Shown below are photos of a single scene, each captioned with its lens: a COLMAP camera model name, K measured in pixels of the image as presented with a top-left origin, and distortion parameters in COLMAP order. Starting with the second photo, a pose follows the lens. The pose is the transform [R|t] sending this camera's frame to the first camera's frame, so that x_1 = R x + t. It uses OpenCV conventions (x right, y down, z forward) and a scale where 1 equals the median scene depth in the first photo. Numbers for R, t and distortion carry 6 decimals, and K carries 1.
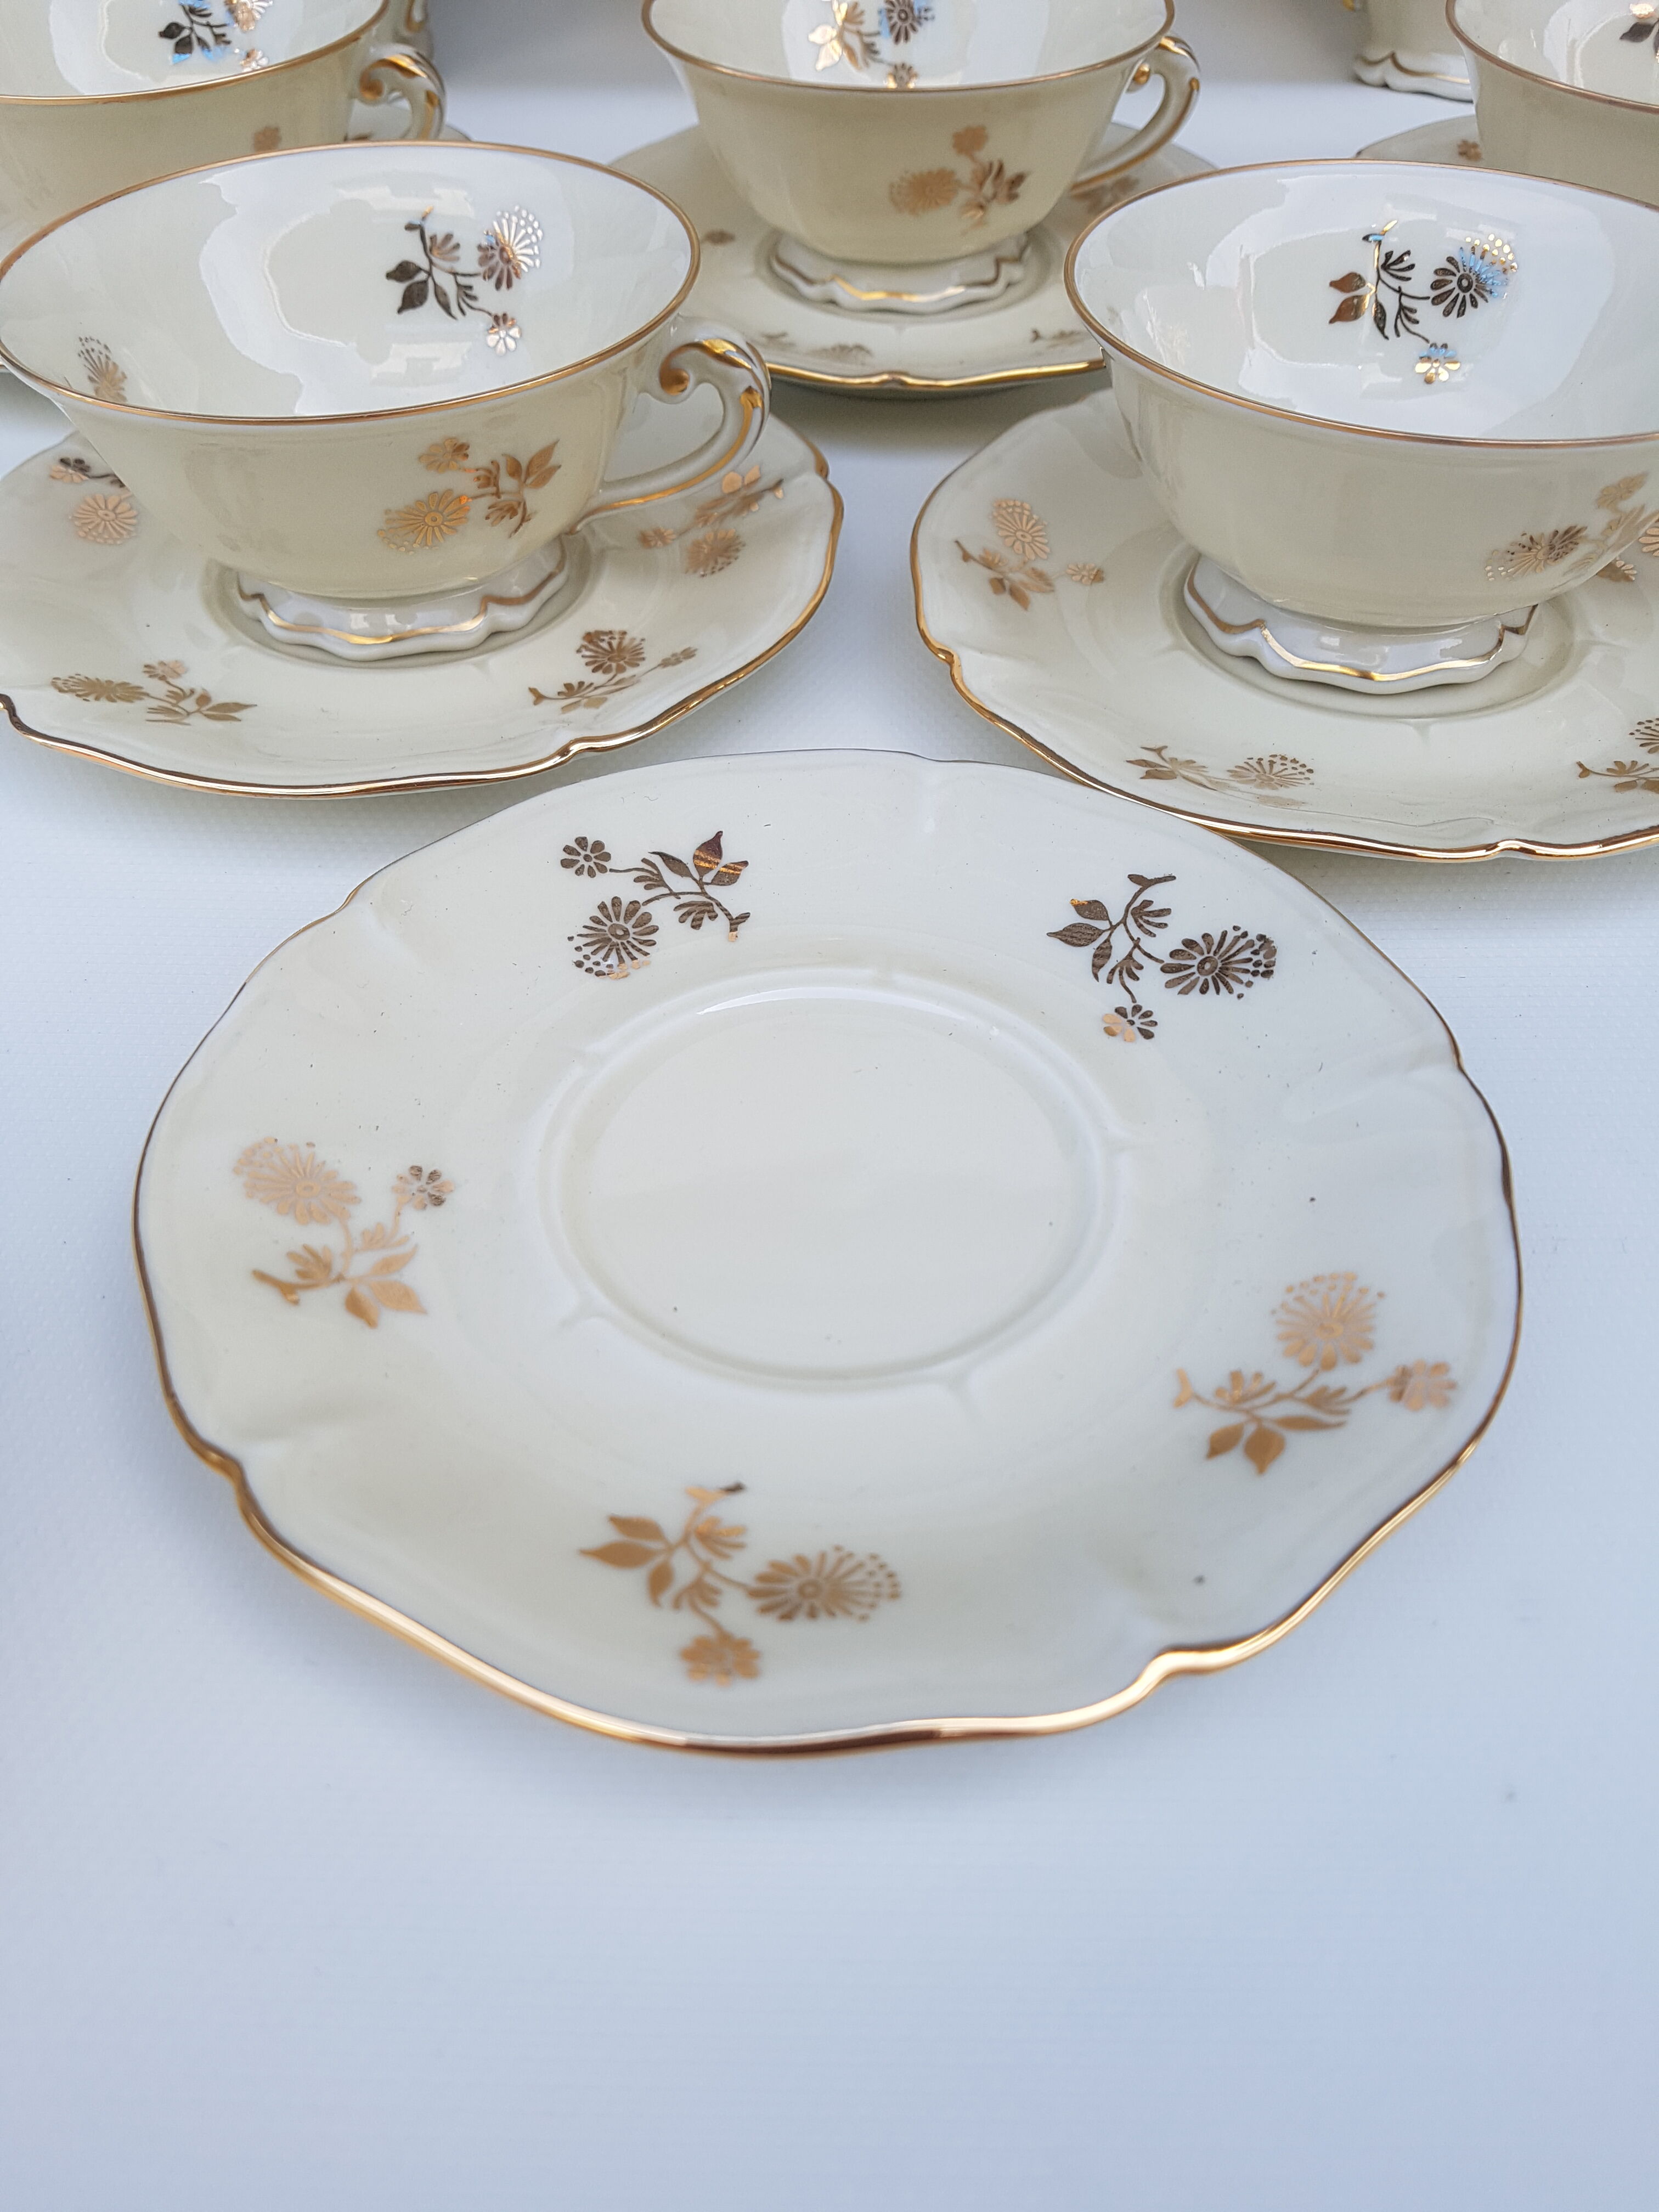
lens RADIAL K [[1648.8, 0, 794.1], [0, 1648.8, 1097.8], [0, 0, 1]] dist [0.176208, -0.263112]
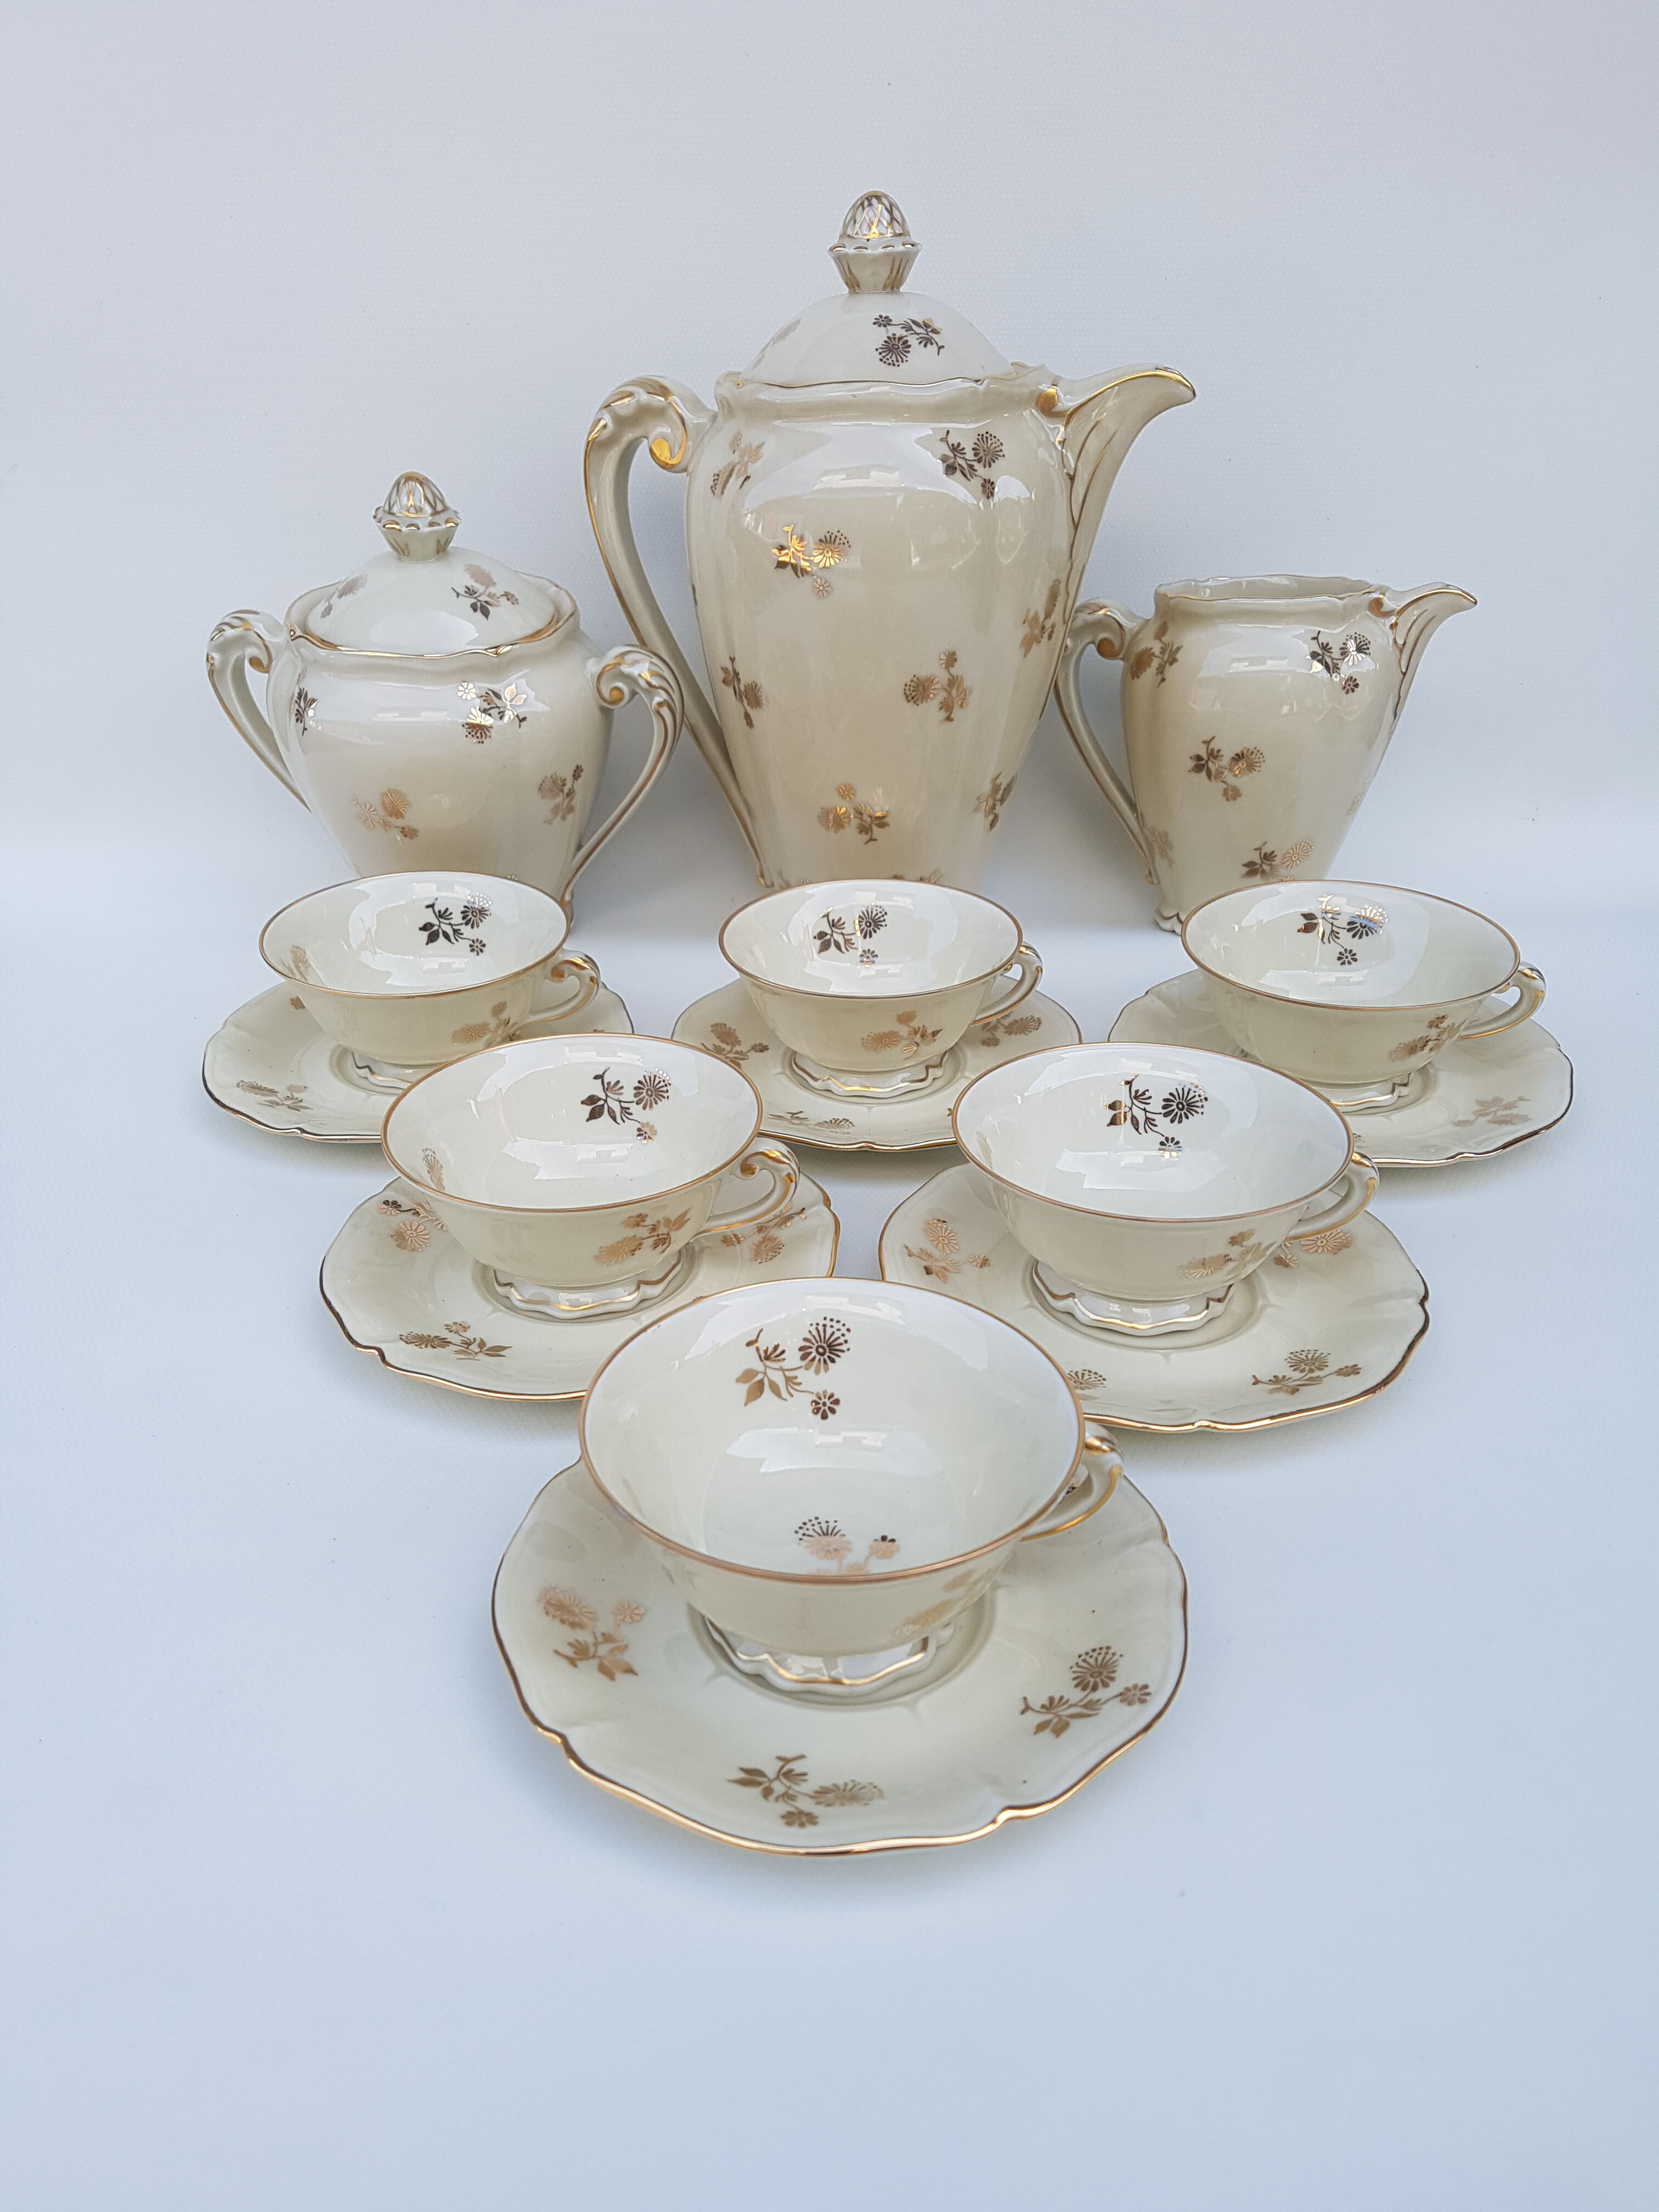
lens RADIAL K [[1648.8, 0, 794.1], [0, 1648.8, 1097.8], [0, 0, 1]] dist [0.176208, -0.263112]
pose [[0.999928, -0.010474, 0.005812, -0.029314], [0.011793, 0.945716, -0.324780, 0.089540], [-0.002095, 0.324825, 0.945772, -0.731165]]
